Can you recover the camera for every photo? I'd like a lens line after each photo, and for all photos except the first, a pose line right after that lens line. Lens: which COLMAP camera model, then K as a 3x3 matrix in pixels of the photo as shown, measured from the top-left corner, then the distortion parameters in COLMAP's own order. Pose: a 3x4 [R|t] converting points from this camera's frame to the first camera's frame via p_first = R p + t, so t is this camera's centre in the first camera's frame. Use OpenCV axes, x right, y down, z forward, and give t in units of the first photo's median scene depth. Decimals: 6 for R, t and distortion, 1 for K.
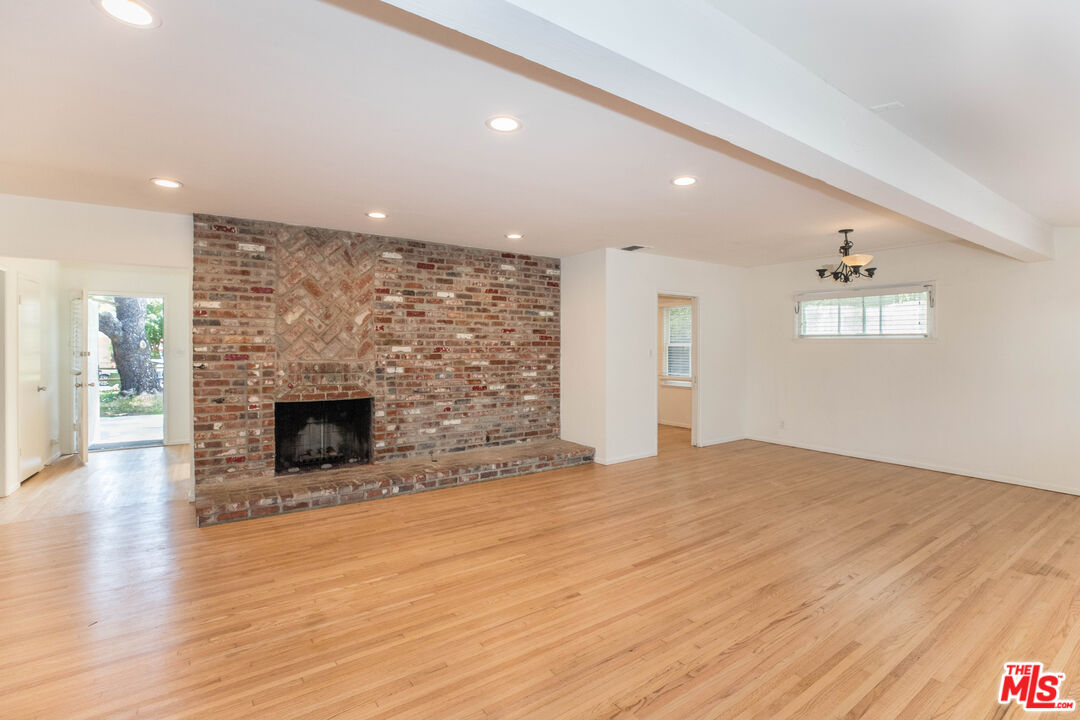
lens RADIAL K [[501.7, 0, 541.6], [0, 501.7, 354.7], [0, 0, 1]] dist [-0.005064, -0.000054]
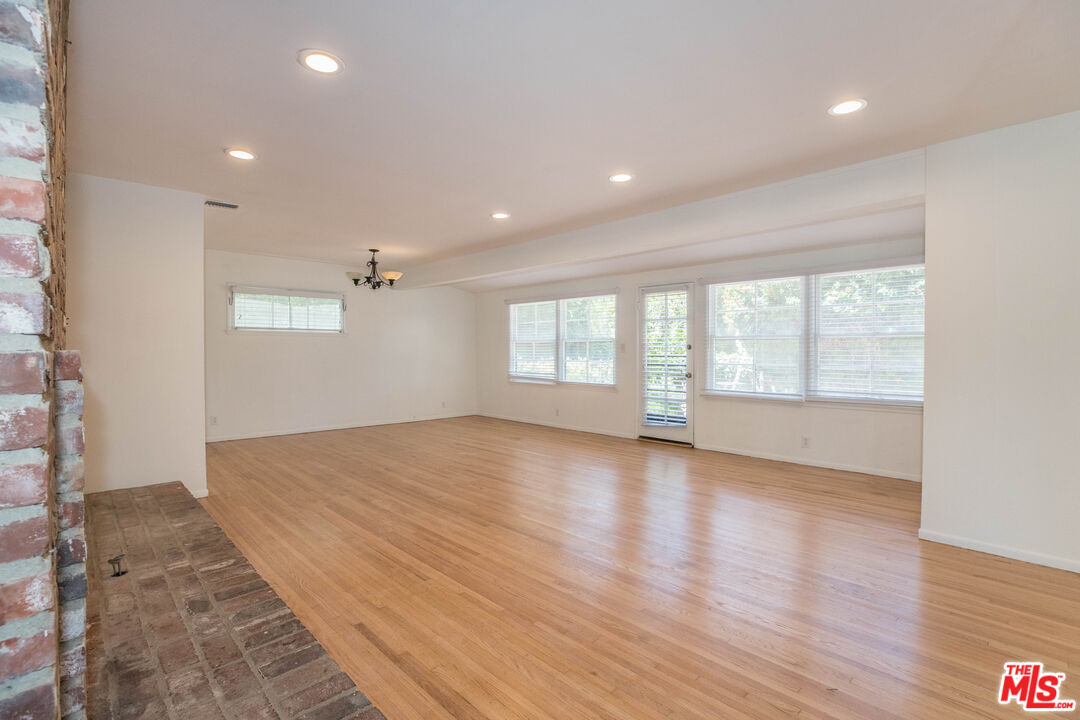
lens RADIAL K [[501.7, 0, 540.0], [0, 501.7, 355.4], [0, 0, 1]] dist [-0.005064, -0.000054]
pose [[-0.155455, -0.010465, 0.987788, -0.859651], [0.017034, 0.999767, 0.013273, 0.023498], [-0.987696, 0.018889, -0.155240, 0.851718]]
